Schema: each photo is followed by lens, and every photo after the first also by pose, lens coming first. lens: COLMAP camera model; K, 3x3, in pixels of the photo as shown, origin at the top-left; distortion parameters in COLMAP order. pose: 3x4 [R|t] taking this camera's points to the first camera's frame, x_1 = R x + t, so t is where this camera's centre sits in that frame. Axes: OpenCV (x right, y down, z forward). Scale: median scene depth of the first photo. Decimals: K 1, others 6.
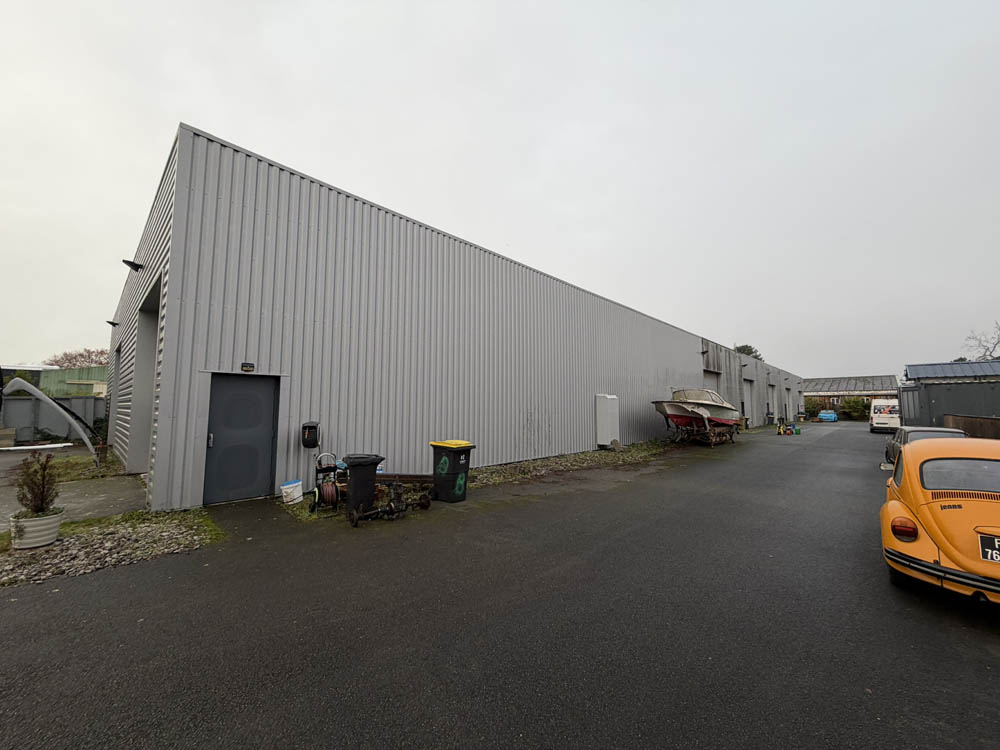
lens RADIAL K [[396.1, 0, 500.0], [0, 396.1, 375.0], [0, 0, 1]] dist [-0.001256, -0.000302]
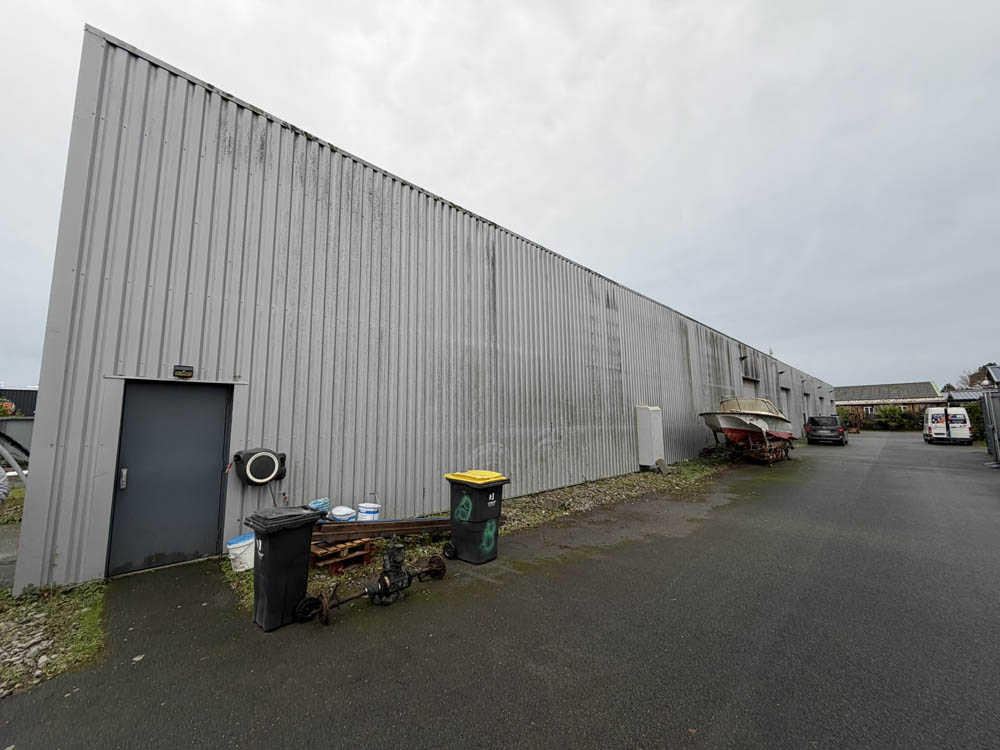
lens RADIAL K [[387.5, 0, 494.8], [0, 387.5, 375.4], [0, 0, 1]] dist [-0.000583, -0.000237]
pose [[0.999108, -0.020397, -0.036970, -0.034413], [0.018908, 0.999013, -0.040202, 0.013505], [0.037753, 0.039467, 0.998507, 0.183467]]
